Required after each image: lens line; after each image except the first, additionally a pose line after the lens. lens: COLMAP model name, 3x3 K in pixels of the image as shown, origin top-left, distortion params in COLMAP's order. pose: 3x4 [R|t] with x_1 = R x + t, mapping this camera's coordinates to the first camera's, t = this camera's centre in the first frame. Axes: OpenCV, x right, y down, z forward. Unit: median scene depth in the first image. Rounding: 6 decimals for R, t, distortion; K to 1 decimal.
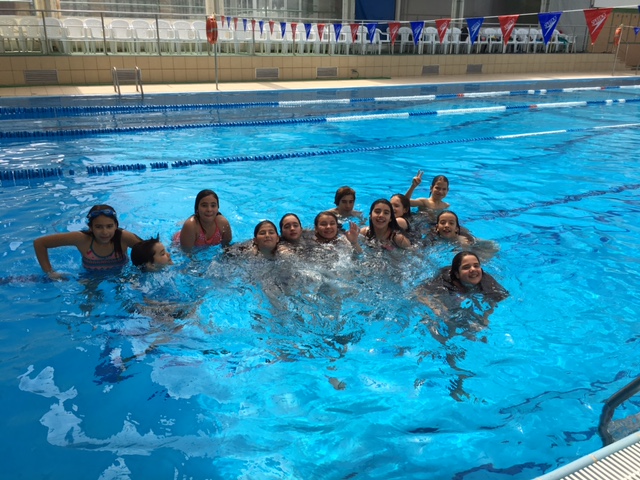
lens RADIAL K [[546.7, 0, 320.0], [0, 546.7, 240.0], [0, 0, 1]] dist [0.096896, -0.145539]
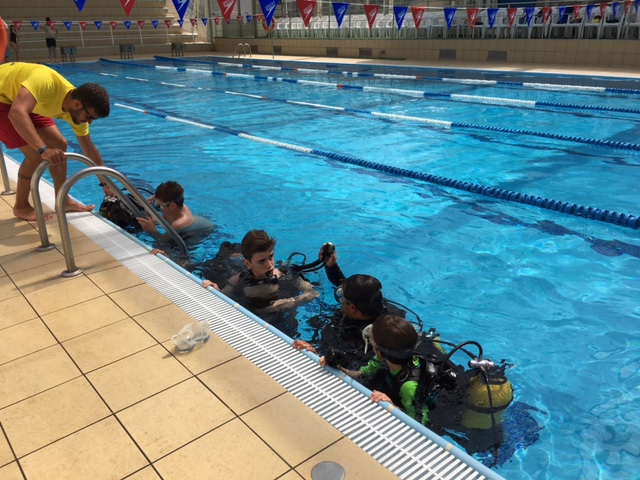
lens RADIAL K [[546.7, 0, 320.0], [0, 546.7, 240.0], [0, 0, 1]] dist [0.096896, -0.145539]
pose [[0.239358, 0.334573, -0.911465, 1.216857], [-0.317259, 0.914174, 0.252253, -0.185228], [0.917635, 0.228792, 0.324962, 0.555706]]
